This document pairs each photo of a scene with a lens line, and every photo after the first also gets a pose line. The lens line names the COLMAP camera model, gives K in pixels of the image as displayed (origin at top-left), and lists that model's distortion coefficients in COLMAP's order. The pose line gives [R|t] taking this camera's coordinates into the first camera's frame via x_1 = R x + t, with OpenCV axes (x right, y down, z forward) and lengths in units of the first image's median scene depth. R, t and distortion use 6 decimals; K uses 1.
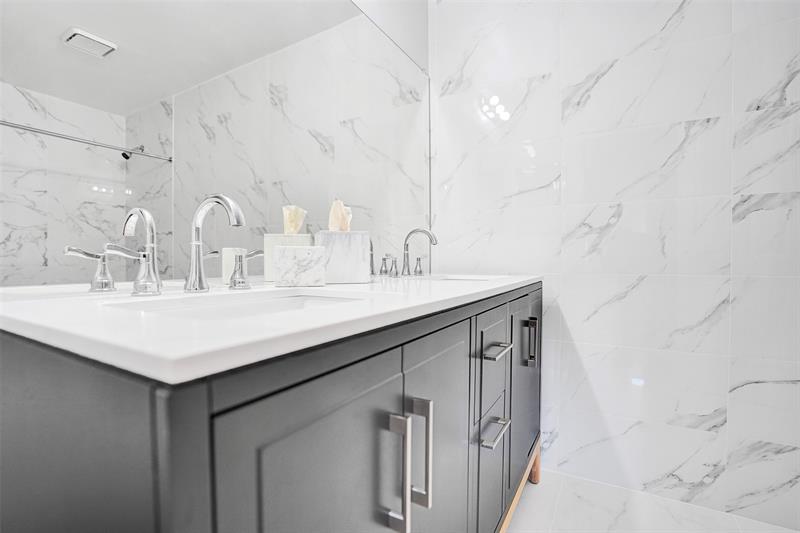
lens RADIAL K [[378.7, 0, 400.0], [0, 378.7, 266.5], [0, 0, 1]] dist [-0.016966, 0.000740]
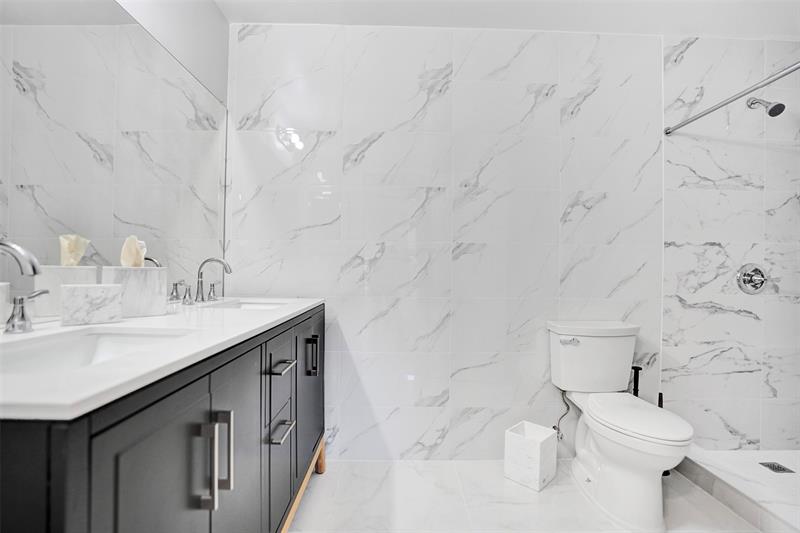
lens RADIAL K [[399.9, 0, 411.8], [0, 399.9, 267.9], [0, 0, 1]] dist [-0.075428, 0.032400]
pose [[0.857786, 0.016242, 0.513750, -0.040475], [-0.013988, 0.999868, -0.008256, -0.072181], [-0.513817, -0.000104, 0.857900, -0.243738]]
